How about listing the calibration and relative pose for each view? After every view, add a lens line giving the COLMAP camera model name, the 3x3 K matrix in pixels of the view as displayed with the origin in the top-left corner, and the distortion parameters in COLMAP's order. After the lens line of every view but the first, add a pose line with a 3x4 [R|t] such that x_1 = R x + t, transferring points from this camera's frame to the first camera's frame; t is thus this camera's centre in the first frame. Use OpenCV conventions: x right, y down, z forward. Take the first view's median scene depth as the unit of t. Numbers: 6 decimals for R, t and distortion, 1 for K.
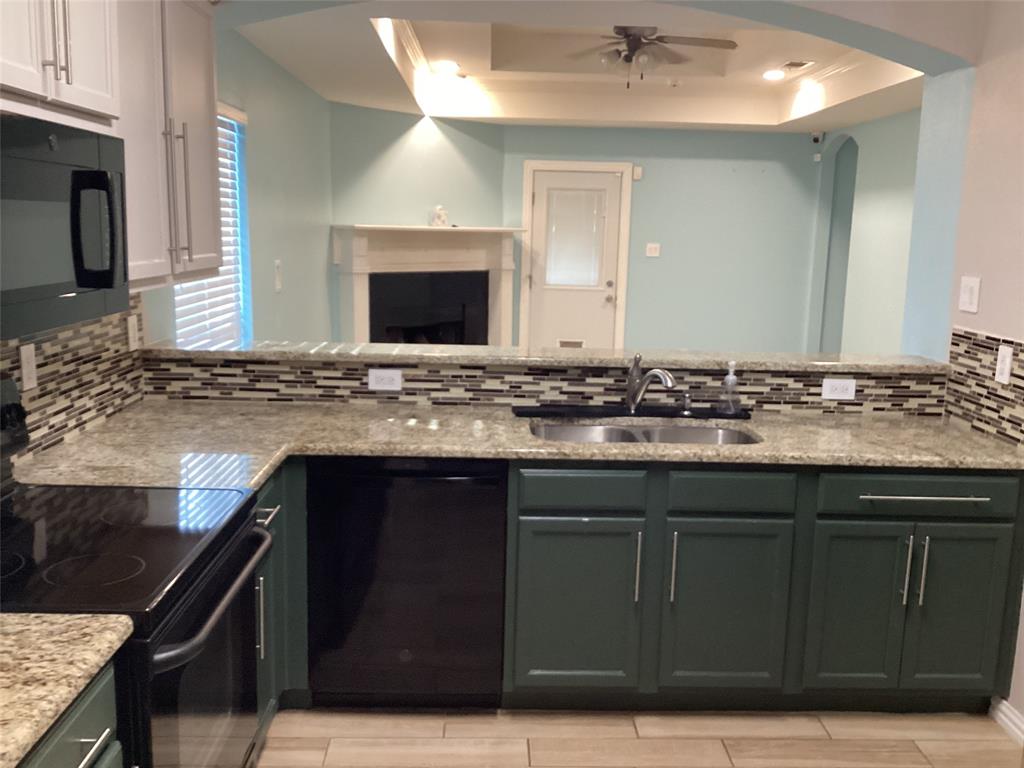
lens RADIAL K [[937.4, 0, 512.0], [0, 937.4, 384.0], [0, 0, 1]] dist [0.121459, -0.213875]
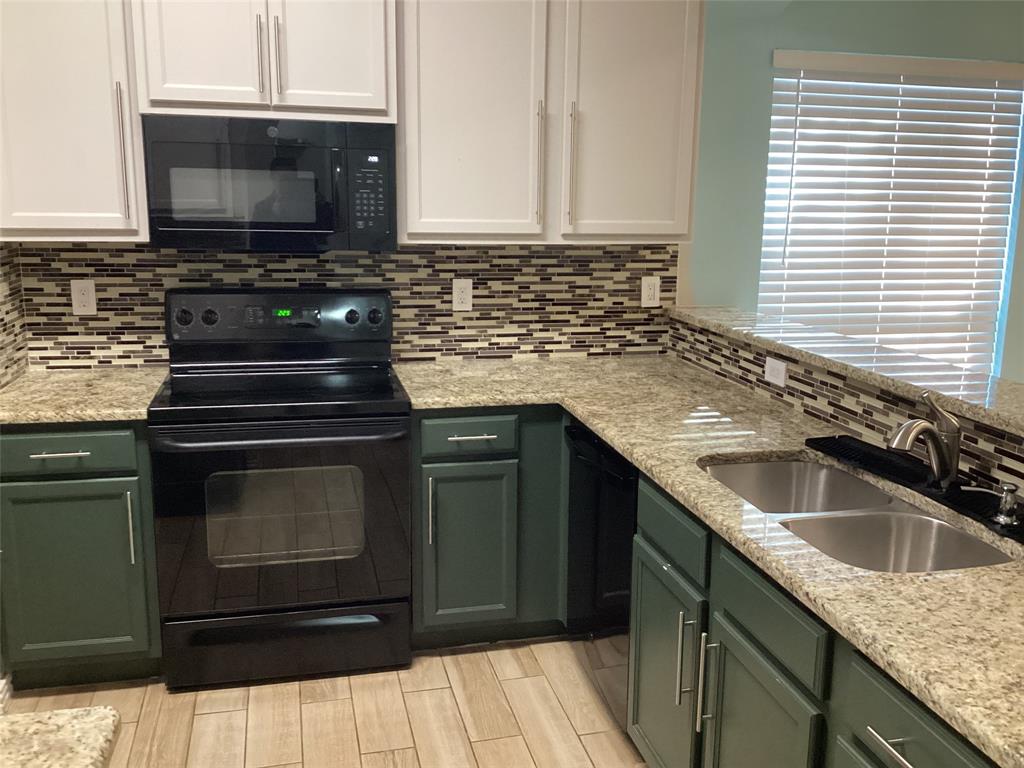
lens RADIAL K [[937.4, 0, 512.0], [0, 937.4, 384.0], [0, 0, 1]] dist [0.121459, -0.213875]
pose [[0.206380, 0.178033, -0.962139, 0.643400], [-0.173709, 0.974355, 0.143032, -0.074796], [0.962929, 0.137614, 0.232013, 0.571594]]
